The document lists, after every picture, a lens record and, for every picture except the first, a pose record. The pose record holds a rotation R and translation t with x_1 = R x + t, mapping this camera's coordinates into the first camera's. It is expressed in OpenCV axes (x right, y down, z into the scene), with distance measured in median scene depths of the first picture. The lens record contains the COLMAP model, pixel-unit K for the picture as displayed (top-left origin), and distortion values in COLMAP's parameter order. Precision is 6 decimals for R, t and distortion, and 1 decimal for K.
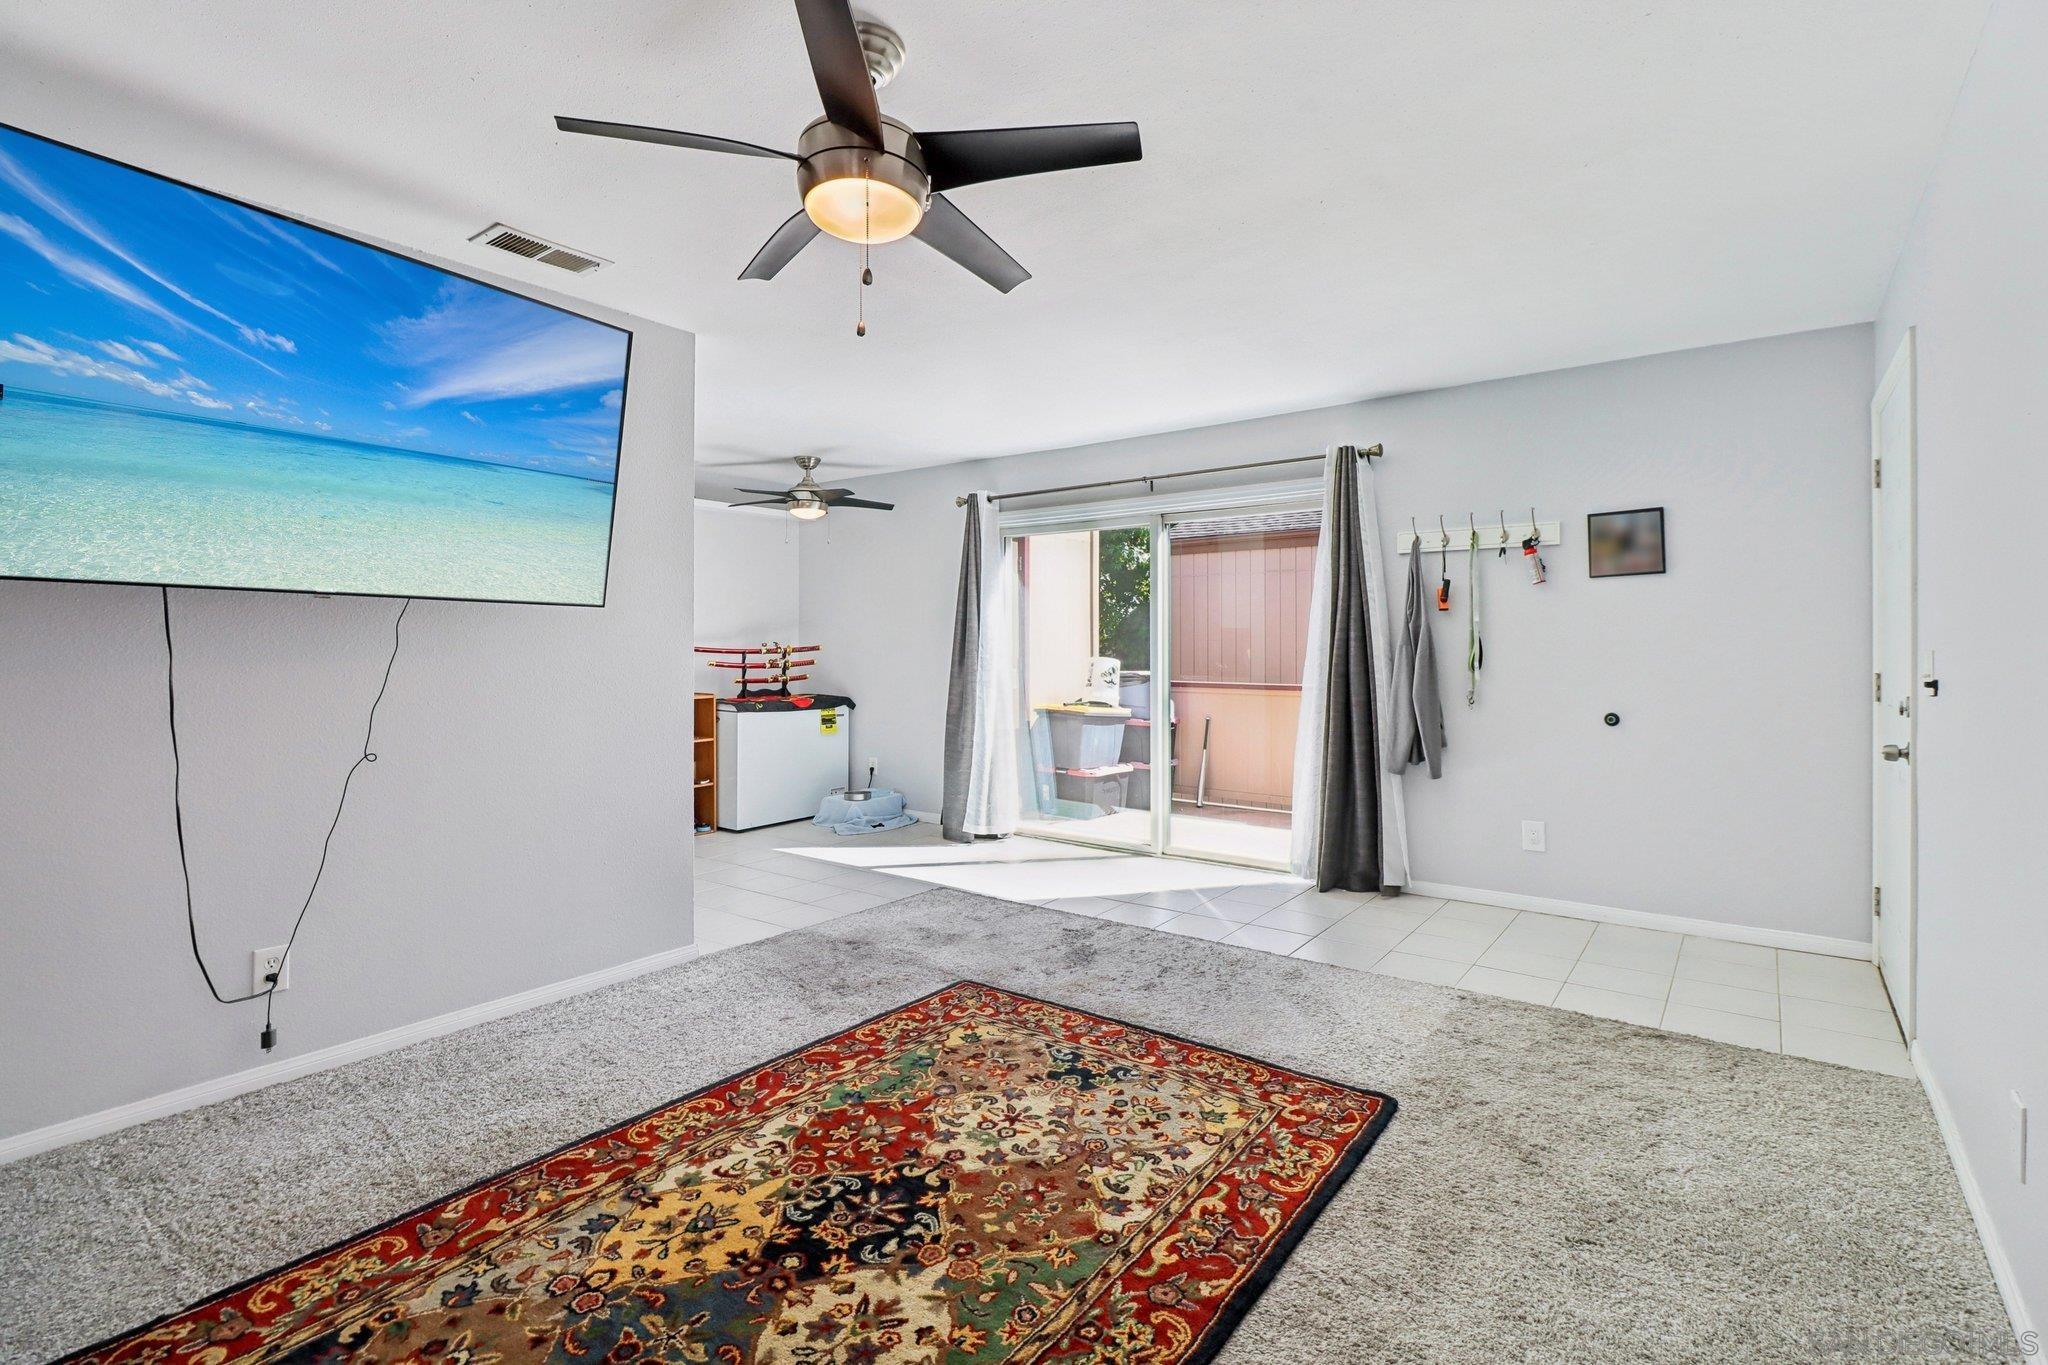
lens RADIAL K [[958.8, 0, 1035.7], [0, 958.8, 652.6], [0, 0, 1]] dist [0.017333, -0.017161]
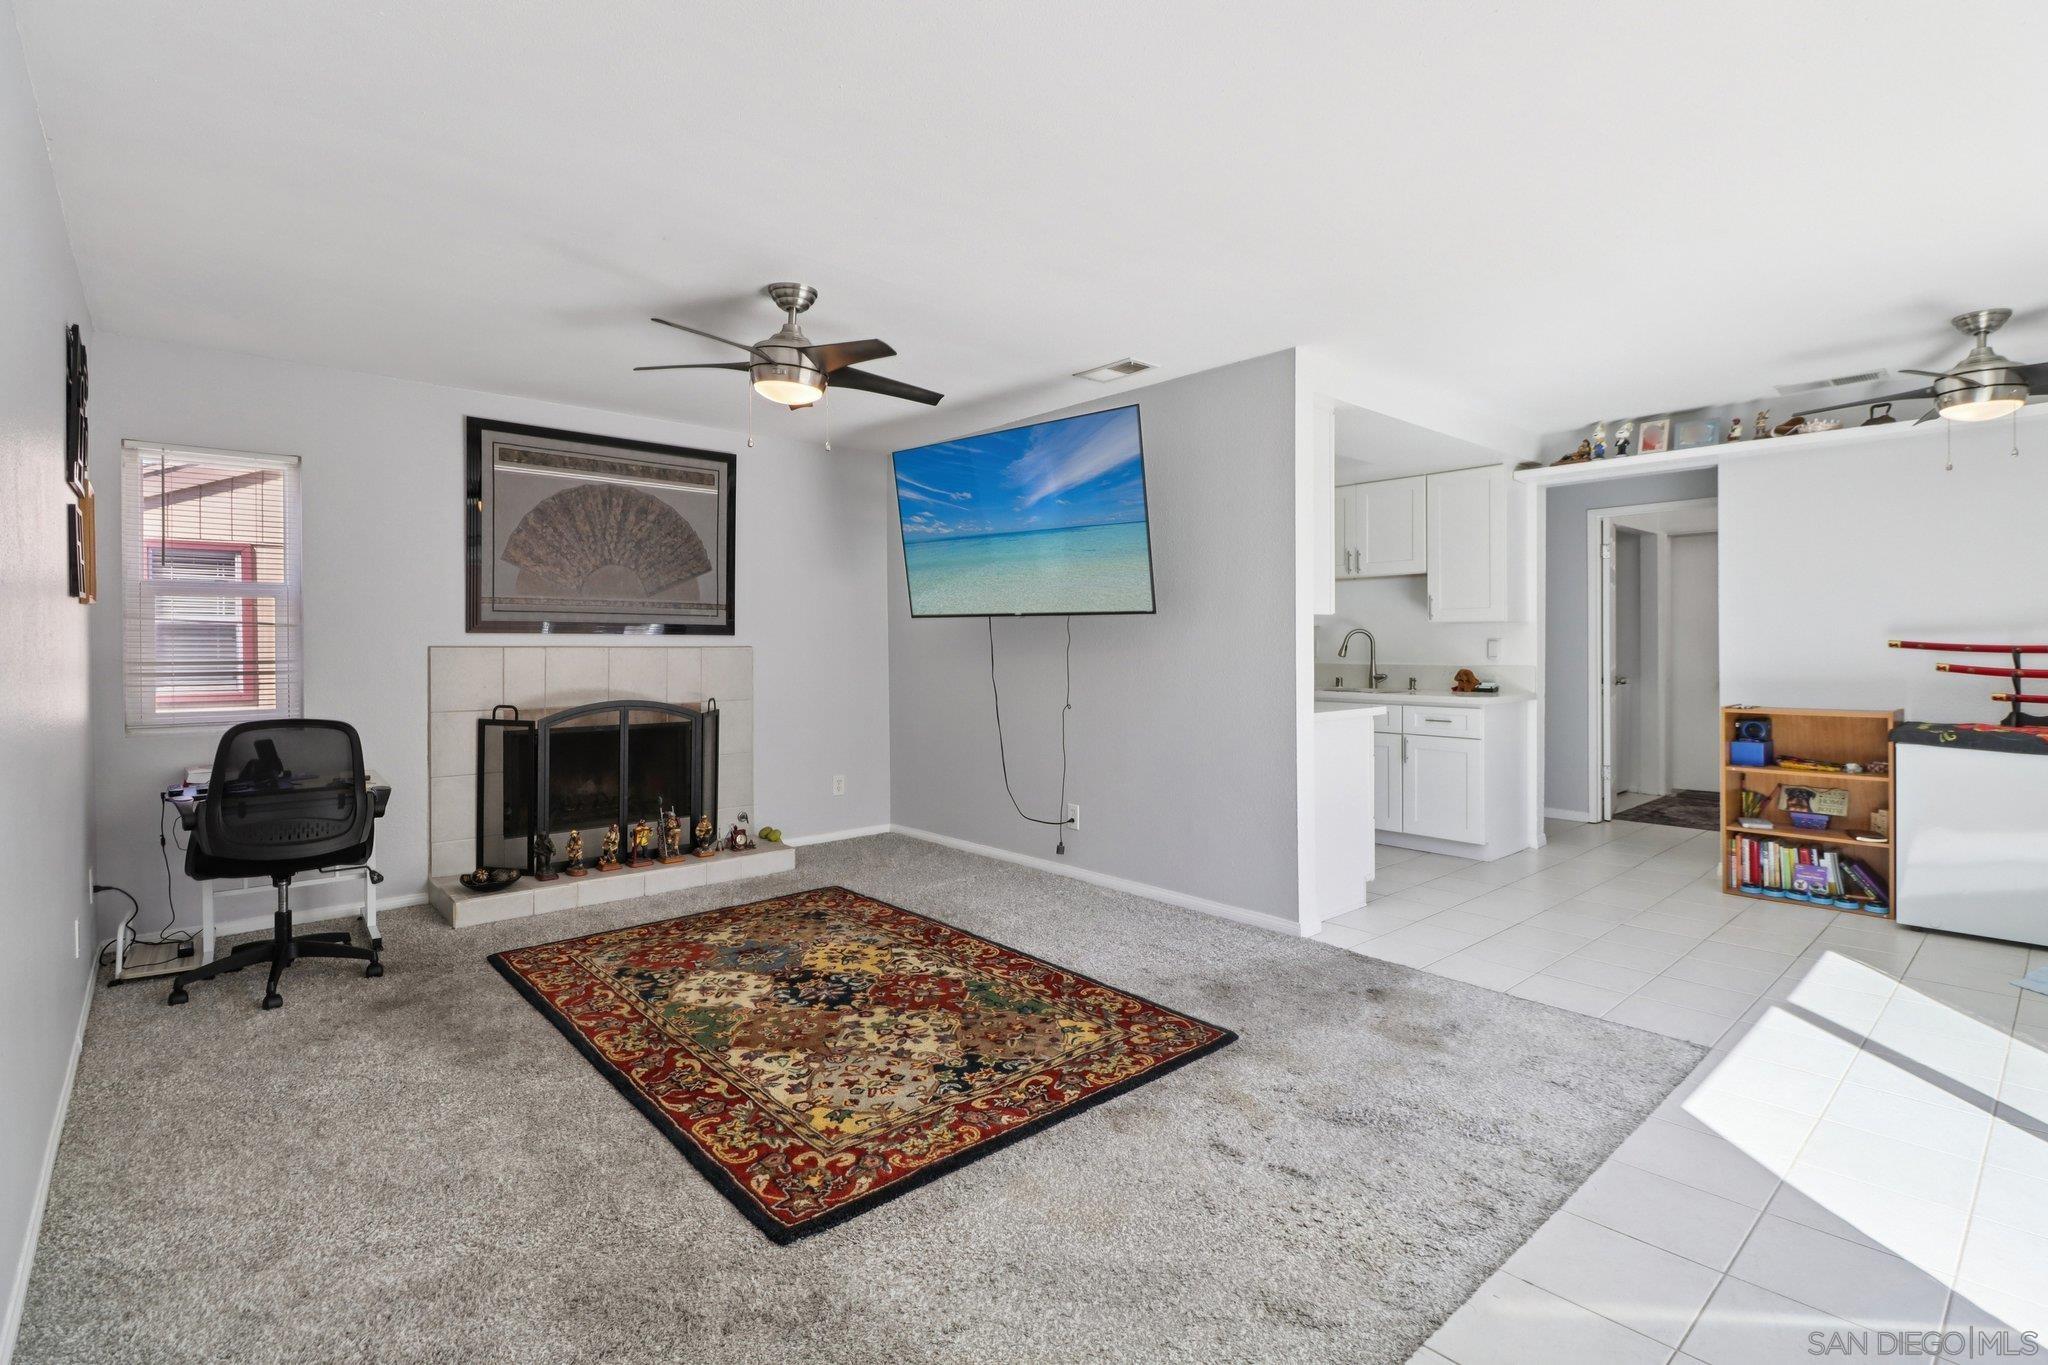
lens RADIAL K [[958.8, 0, 1035.7], [0, 958.8, 652.6], [0, 0, 1]] dist [0.017333, -0.017161]
pose [[-0.203247, 0.012039, -0.979053, 1.136223], [-0.003210, 0.999911, 0.012961, -0.013220], [0.979122, 0.005777, -0.203191, 1.423338]]
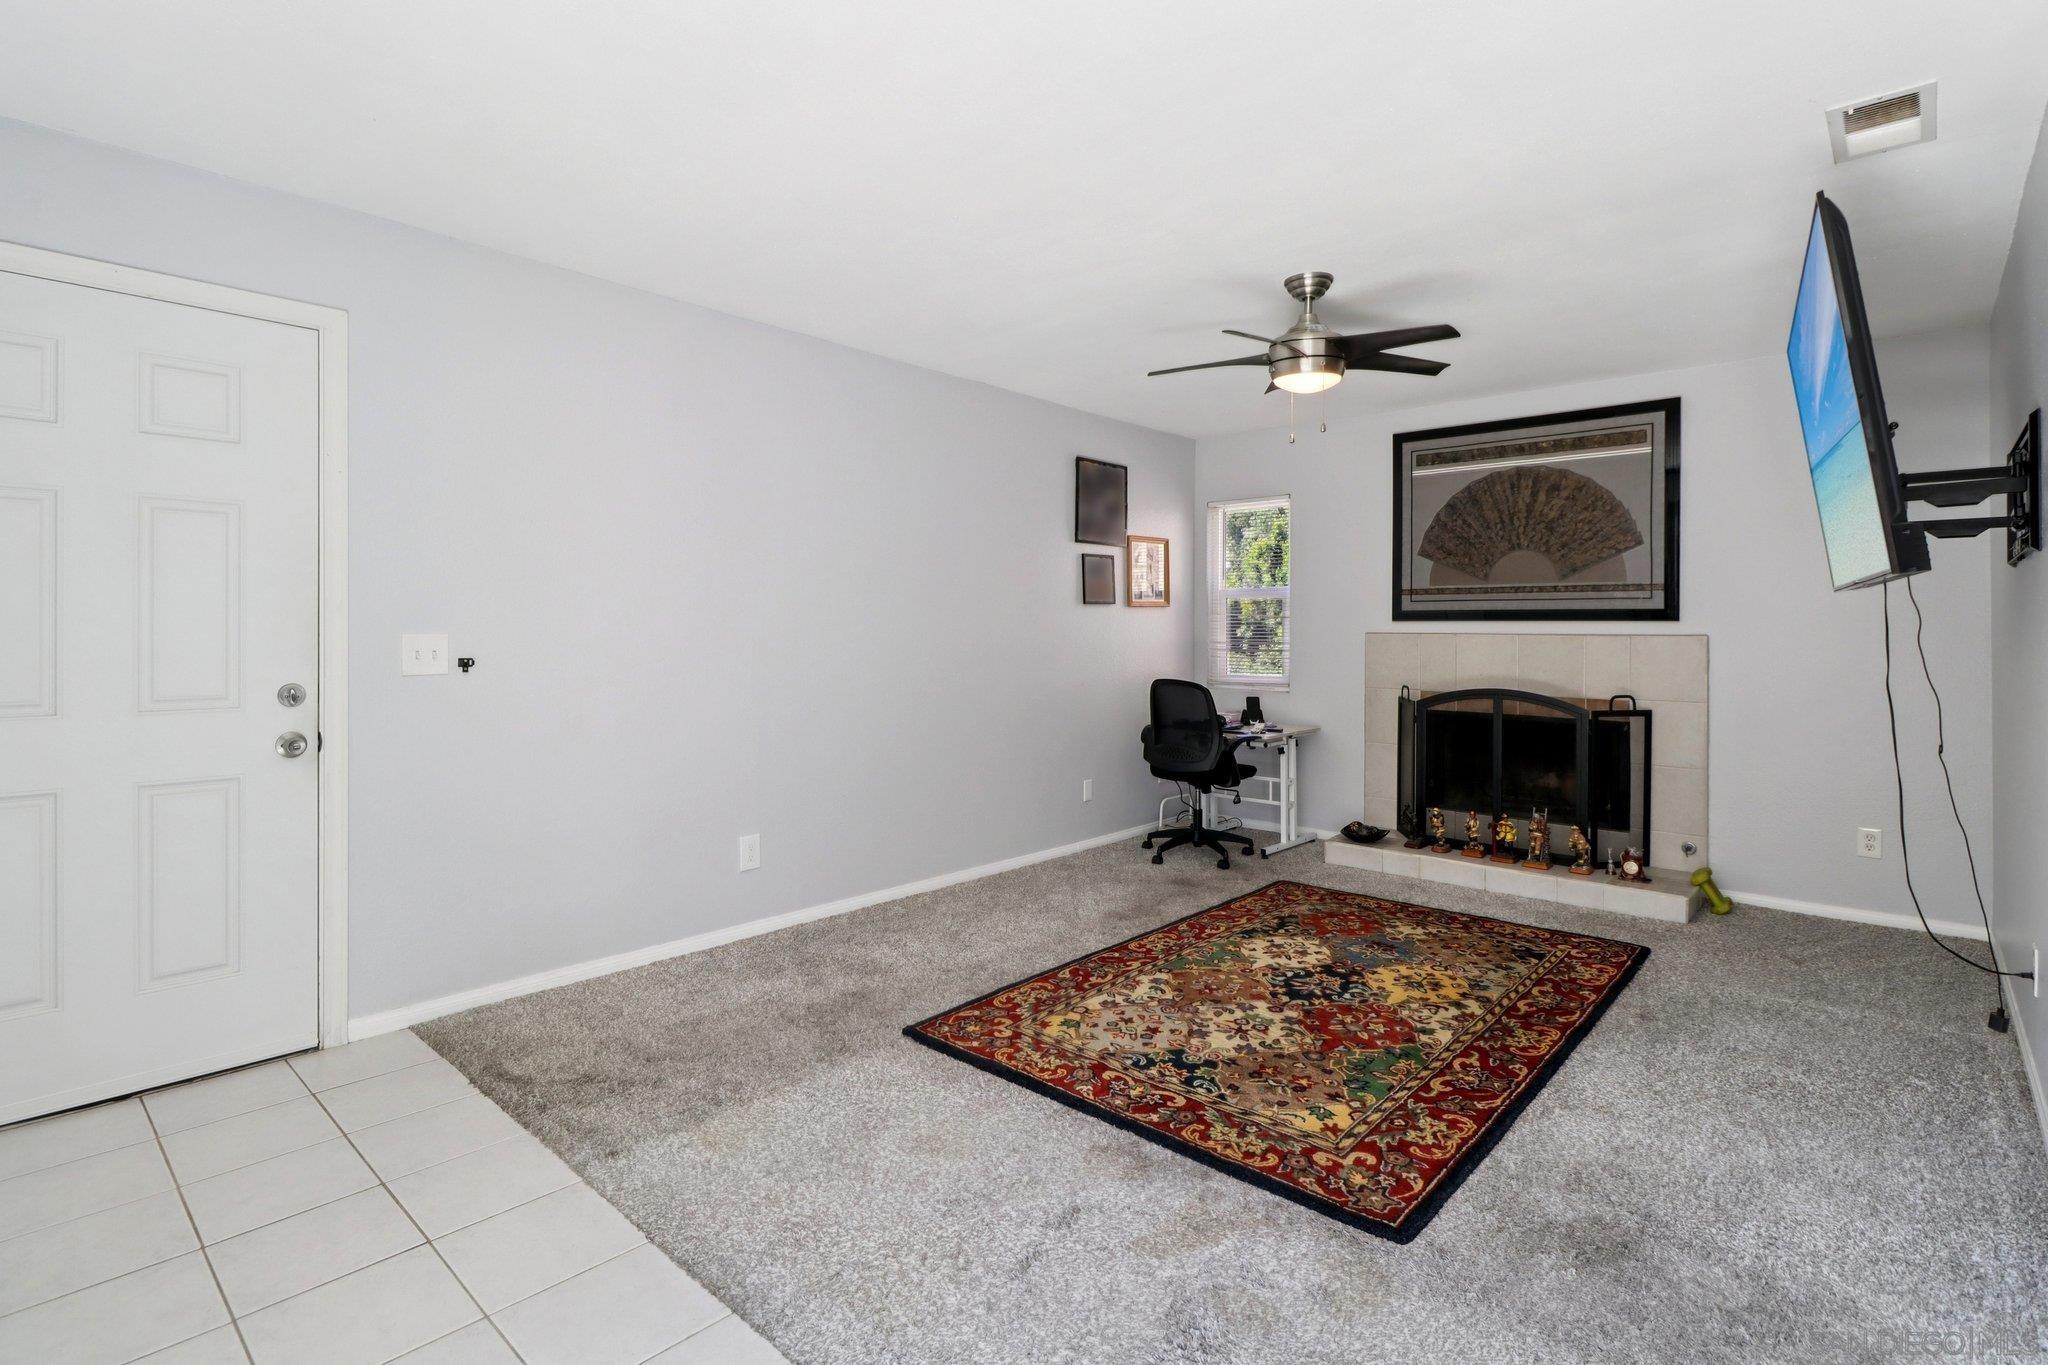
lens RADIAL K [[981.1, 0, 1024.8], [0, 981.1, 634.8], [0, 0, 1]] dist [0.020401, -0.017880]
pose [[-0.995139, -0.000165, 0.098478, 0.122403], [0.000735, 0.999958, 0.009104, -0.013869], [-0.098475, 0.009132, -0.995098, 2.257862]]
